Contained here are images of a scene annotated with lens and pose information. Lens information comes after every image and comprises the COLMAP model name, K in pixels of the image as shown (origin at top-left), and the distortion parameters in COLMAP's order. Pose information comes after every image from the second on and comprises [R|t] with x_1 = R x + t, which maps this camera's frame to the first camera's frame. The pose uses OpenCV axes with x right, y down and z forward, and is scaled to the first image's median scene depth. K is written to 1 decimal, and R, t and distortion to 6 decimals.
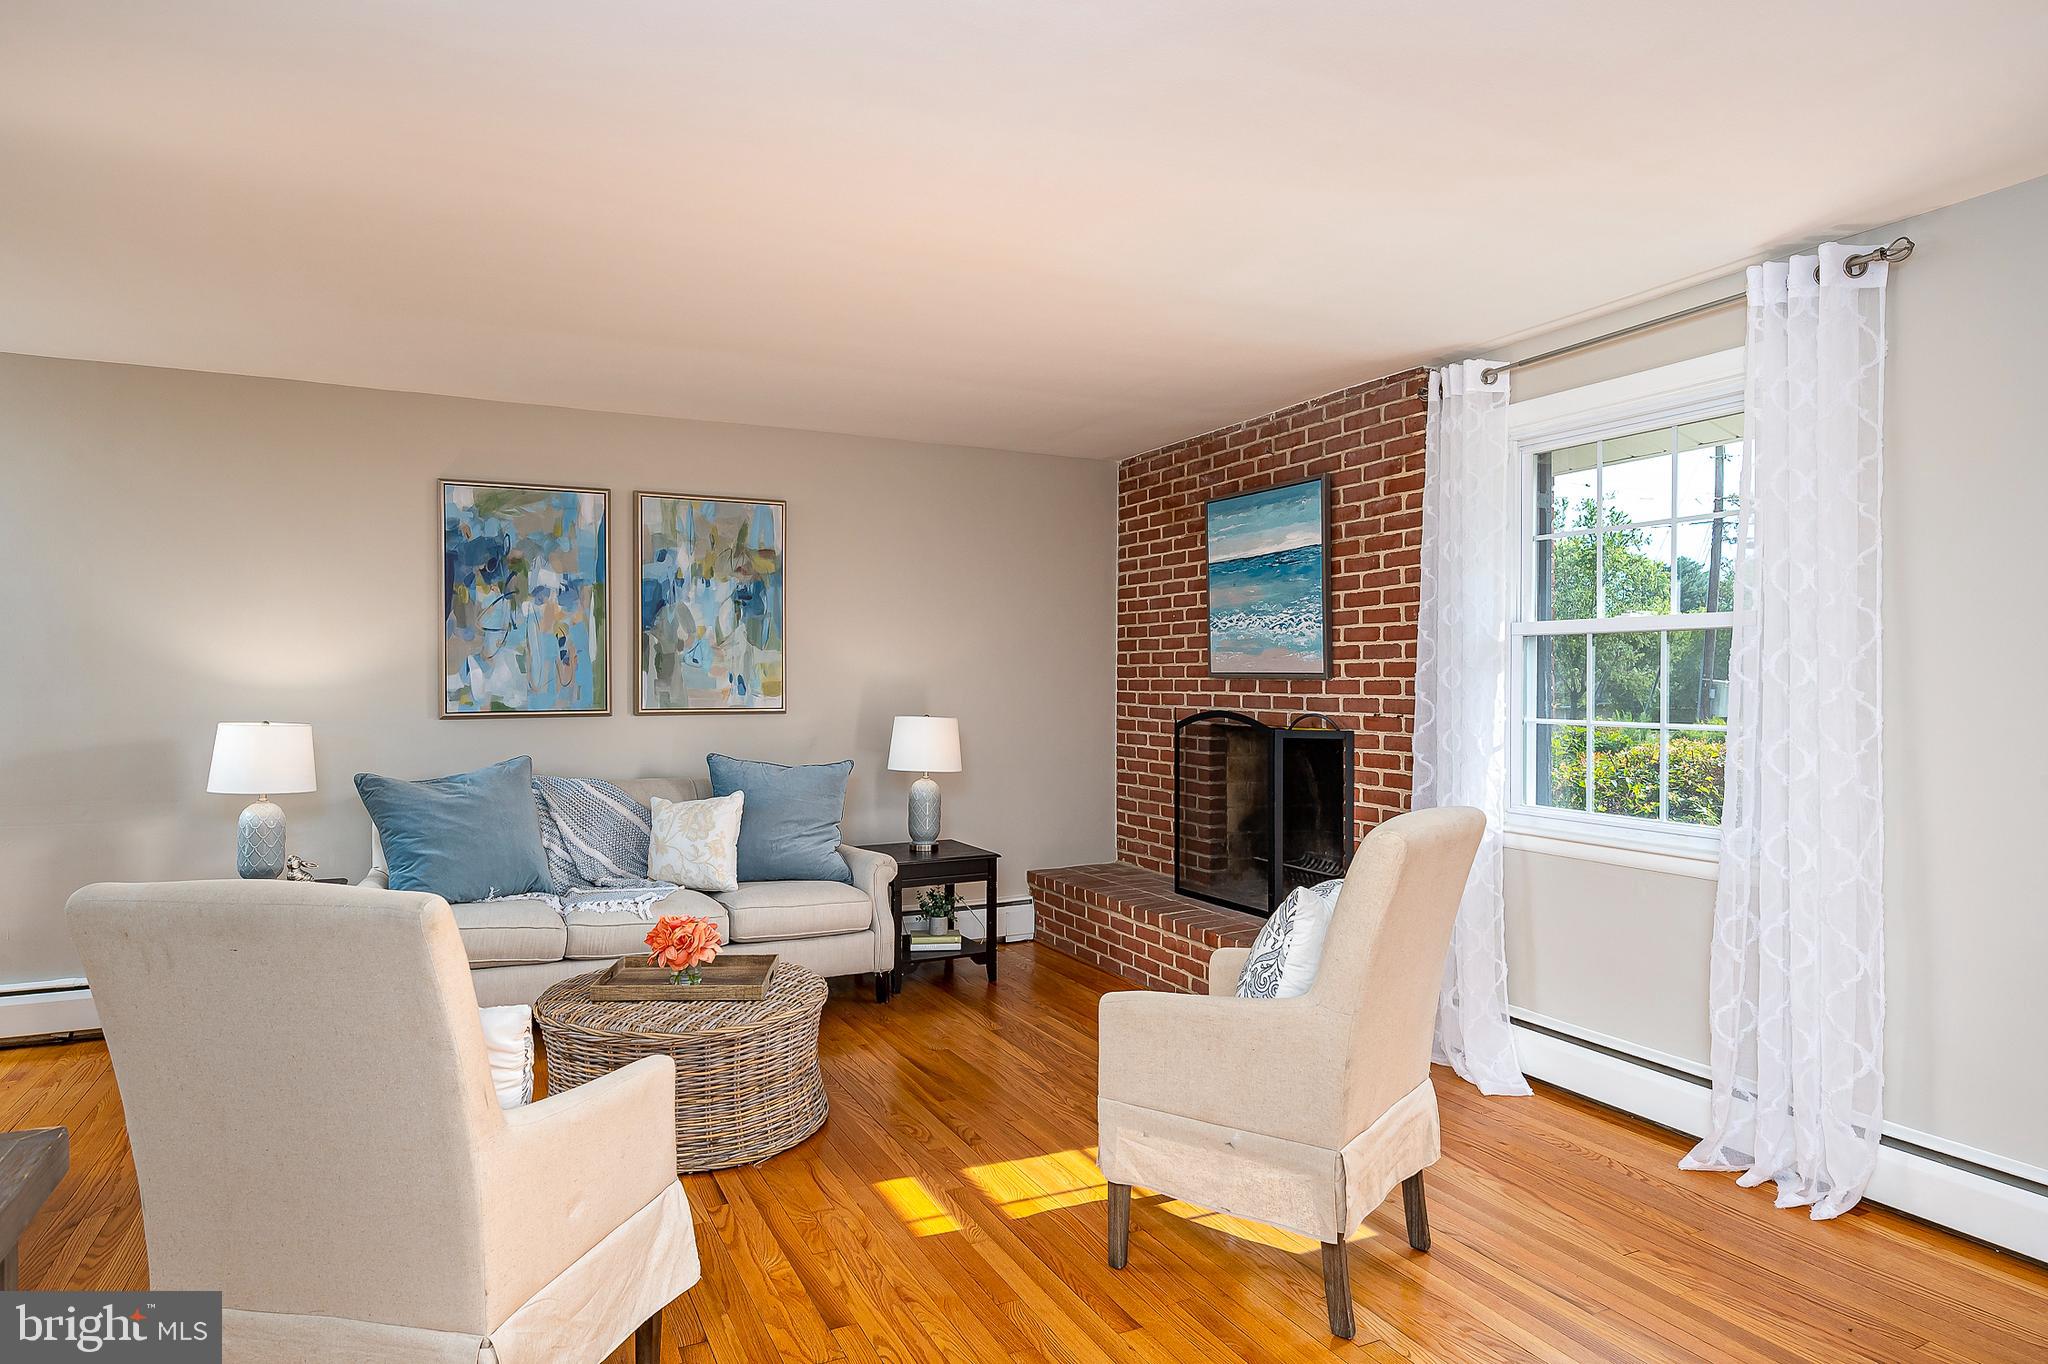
lens RADIAL K [[1184.1, 0, 1024.0], [0, 1184.1, 682.0], [0, 0, 1]] dist [0.001222, 0.000093]
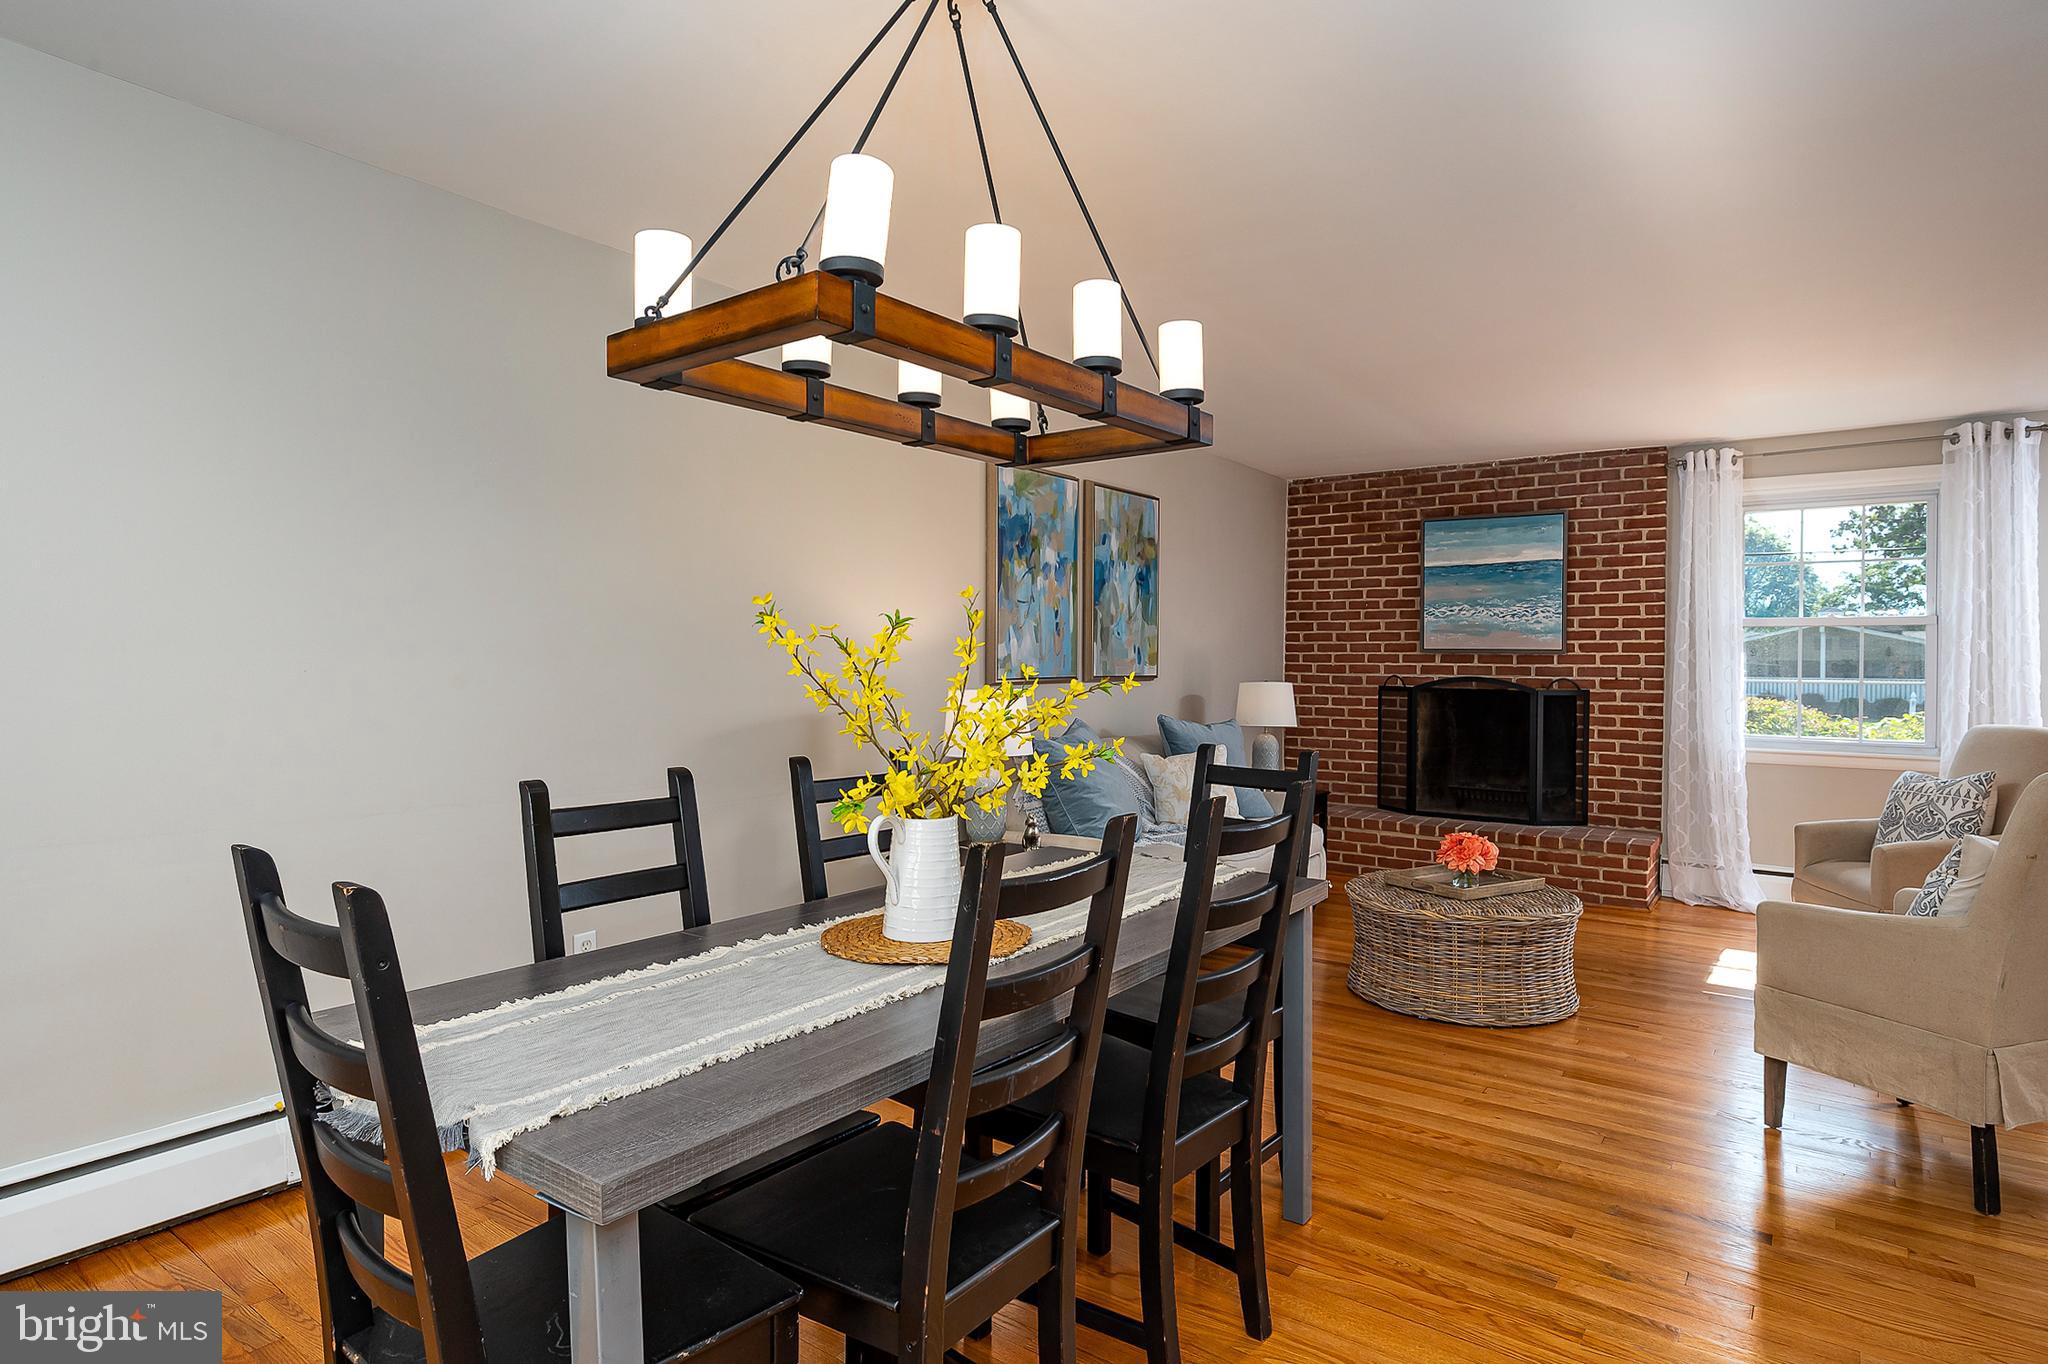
lens RADIAL K [[1108.2, 0, 1024.7], [0, 1108.2, 664.1], [0, 0, 1]] dist [-0.001655, -0.000399]
pose [[0.888628, 0.003544, 0.458615, -0.874237], [-0.005034, 0.999985, 0.002025, 0.009773], [-0.458601, -0.004108, 0.888633, 0.104199]]
